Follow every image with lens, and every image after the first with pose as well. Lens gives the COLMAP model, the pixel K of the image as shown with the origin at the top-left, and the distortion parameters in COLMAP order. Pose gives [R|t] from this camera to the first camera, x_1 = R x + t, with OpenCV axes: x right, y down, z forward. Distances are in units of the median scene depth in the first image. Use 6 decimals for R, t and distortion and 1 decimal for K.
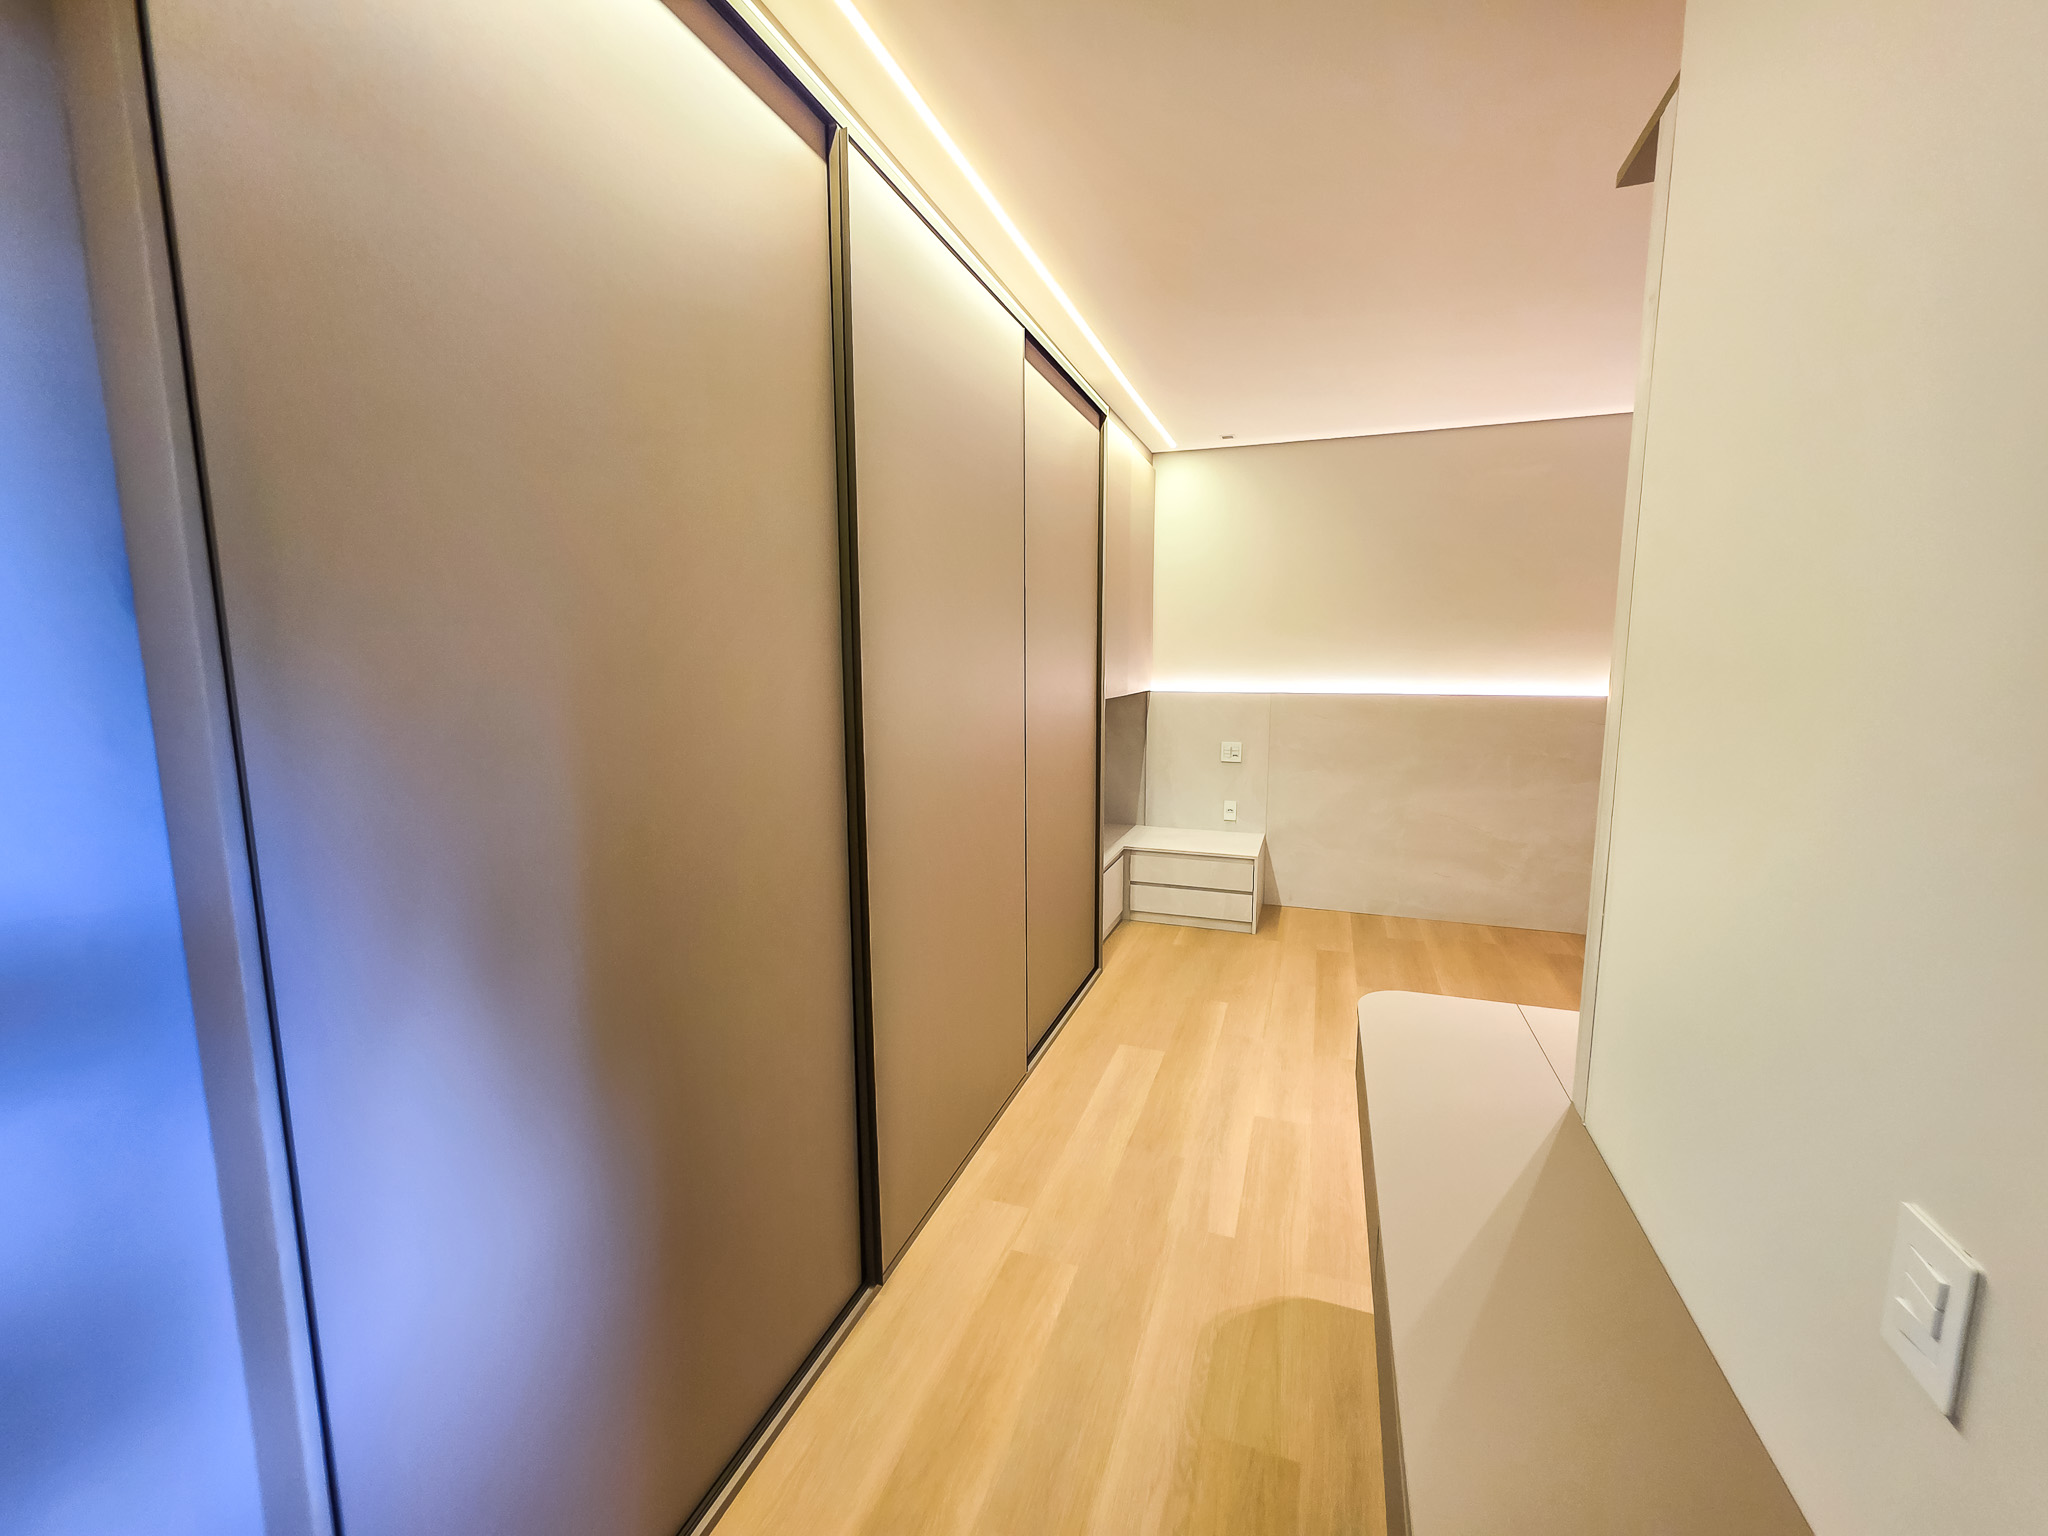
lens RADIAL K [[817.9, 0, 1030.0], [0, 817.9, 762.6], [0, 0, 1]] dist [0.006039, 0.000467]
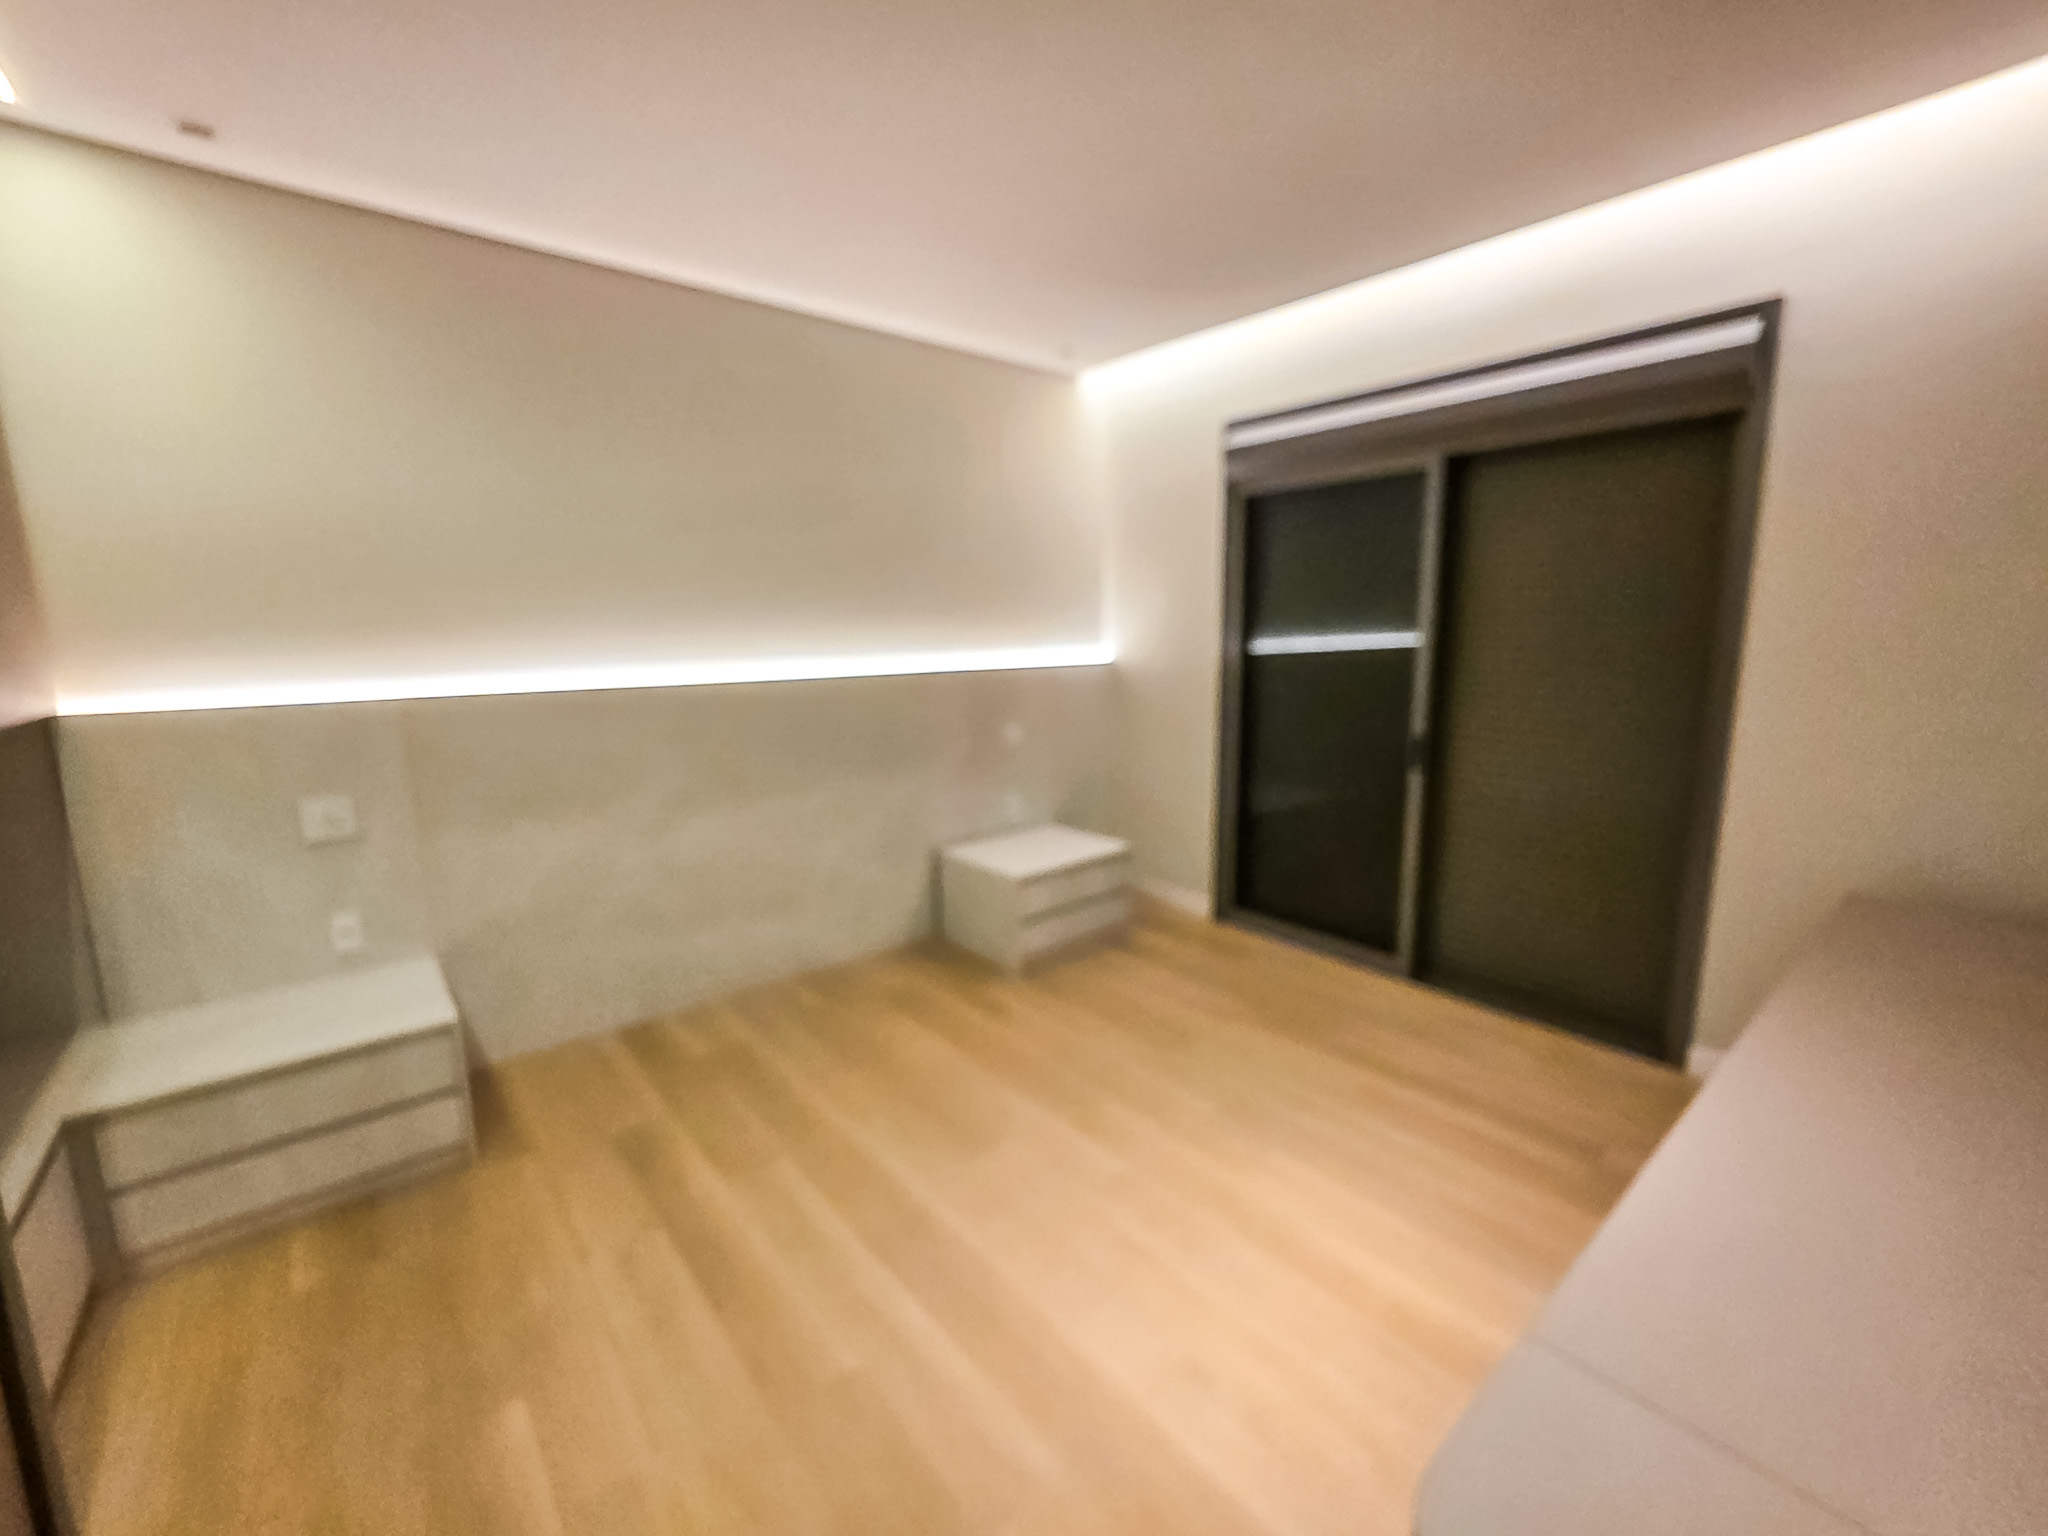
lens RADIAL K [[819.5, 0, 1024.0], [0, 819.5, 768.0], [0, 0, 1]] dist [-0.016586, 0.000107]
pose [[0.492888, -0.147346, 0.857526, 0.044760], [0.128240, 0.987096, 0.095900, -0.042715], [-0.860591, 0.062702, 0.505423, 0.449559]]
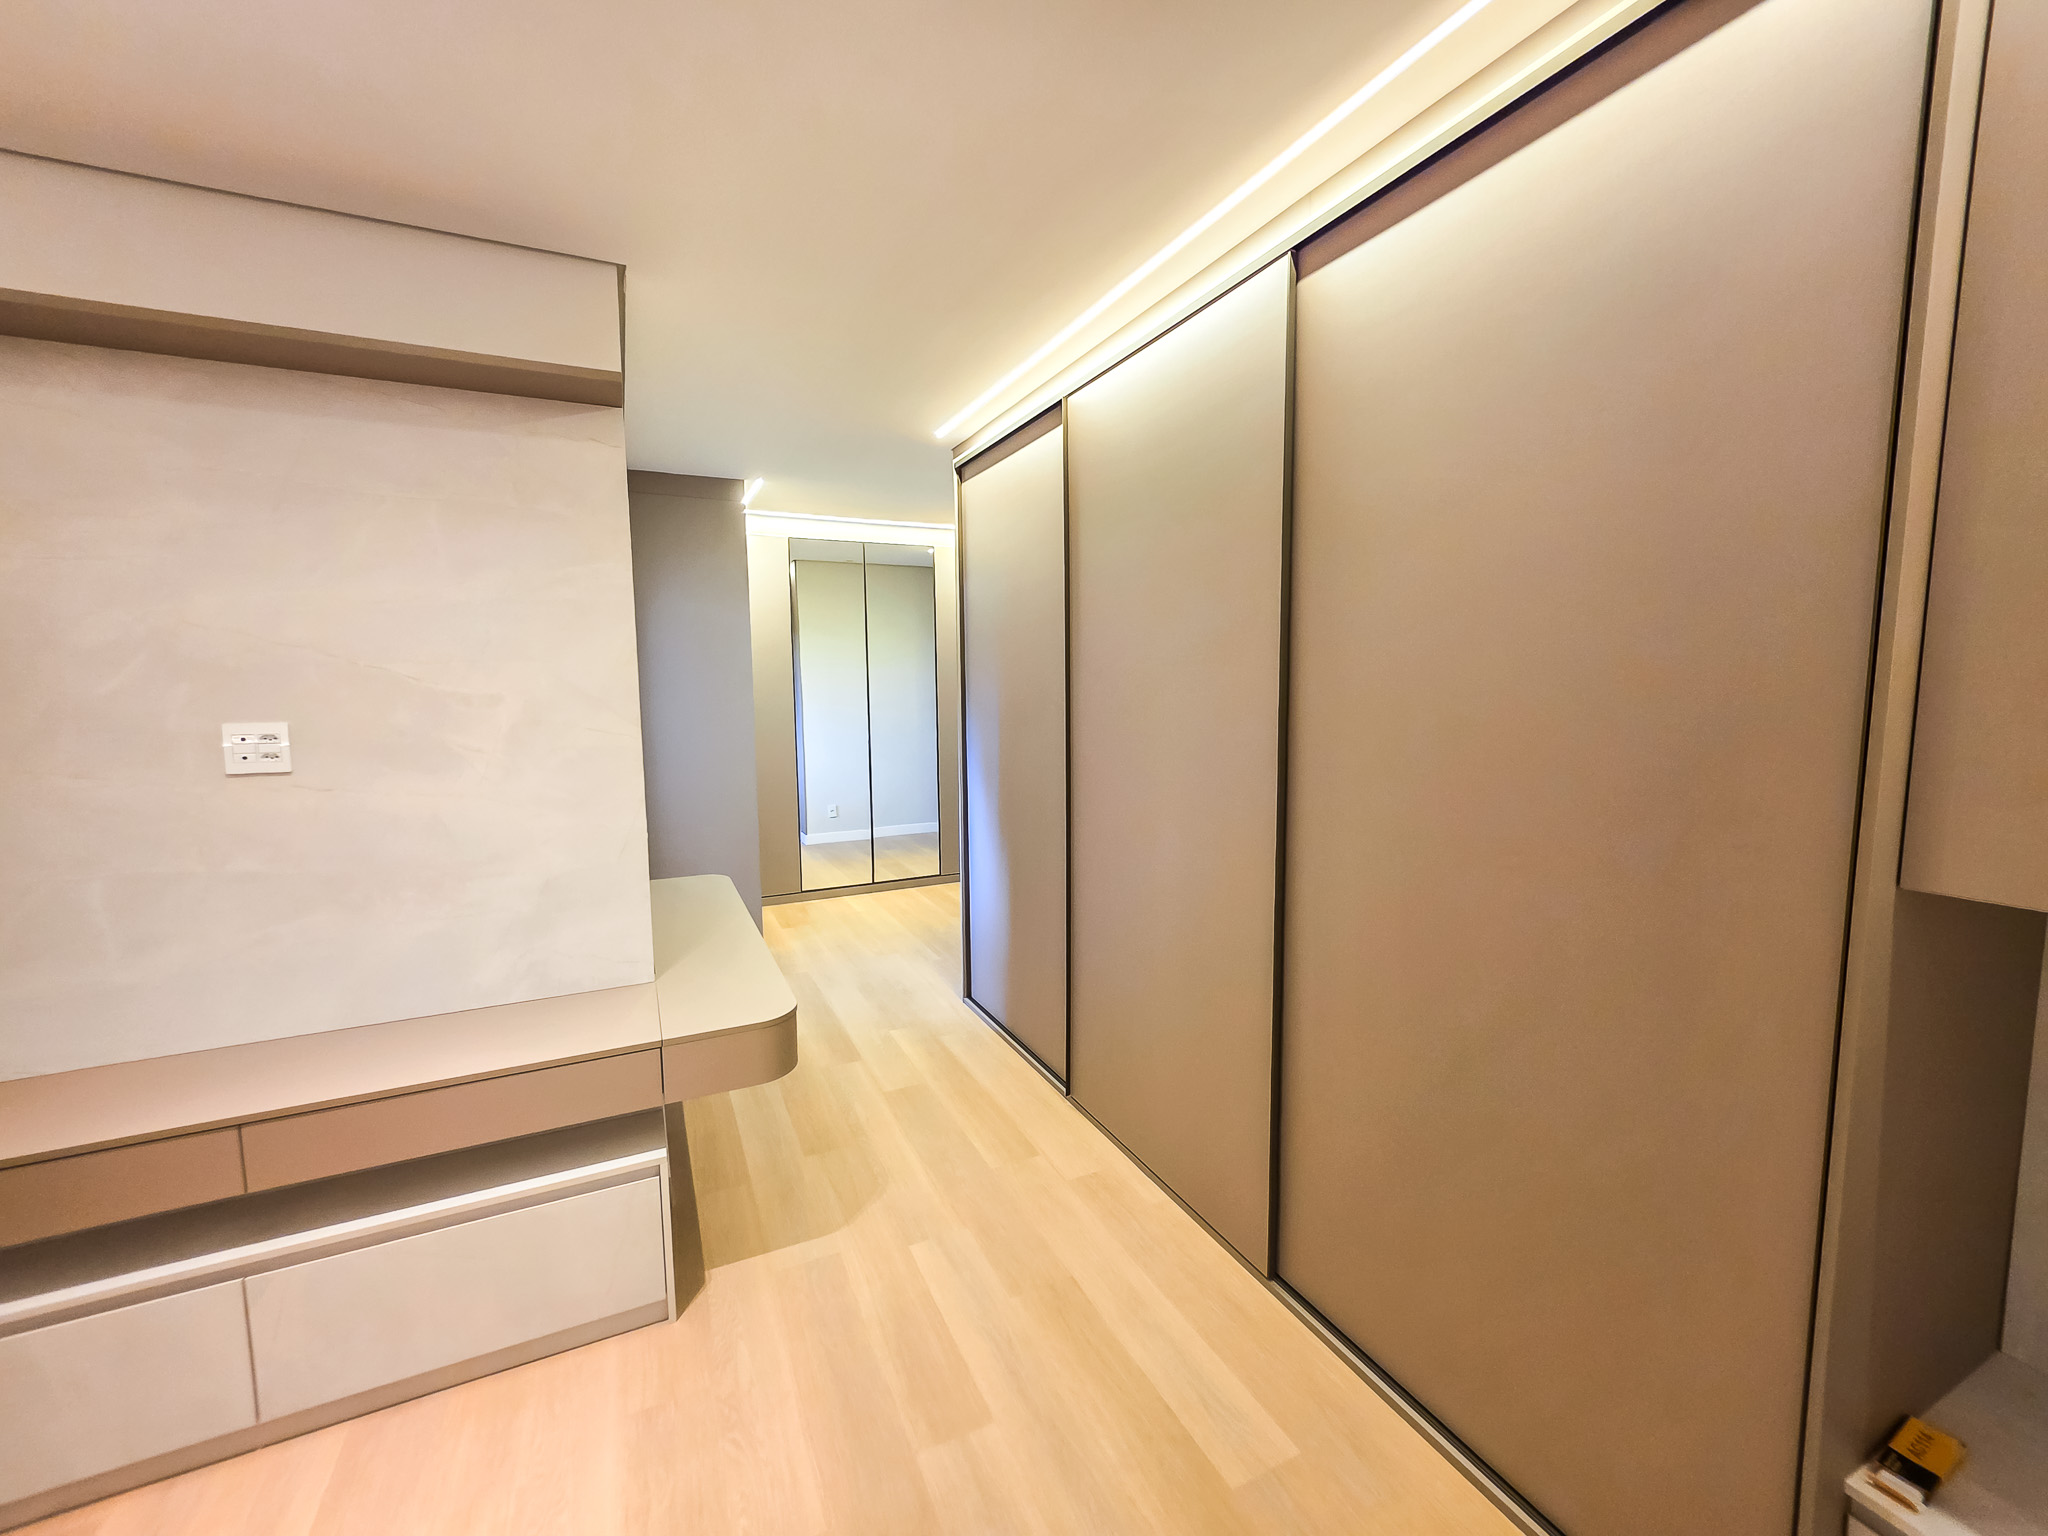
lens RADIAL K [[828.5, 0, 1020.6], [0, 828.5, 760.1], [0, 0, 1]] dist [0.003978, -0.000063]
pose [[-0.706711, 0.084143, -0.702481, 0.436378], [-0.076879, 0.977890, 0.194474, -0.135576], [0.703313, 0.191442, -0.684617, 0.880444]]
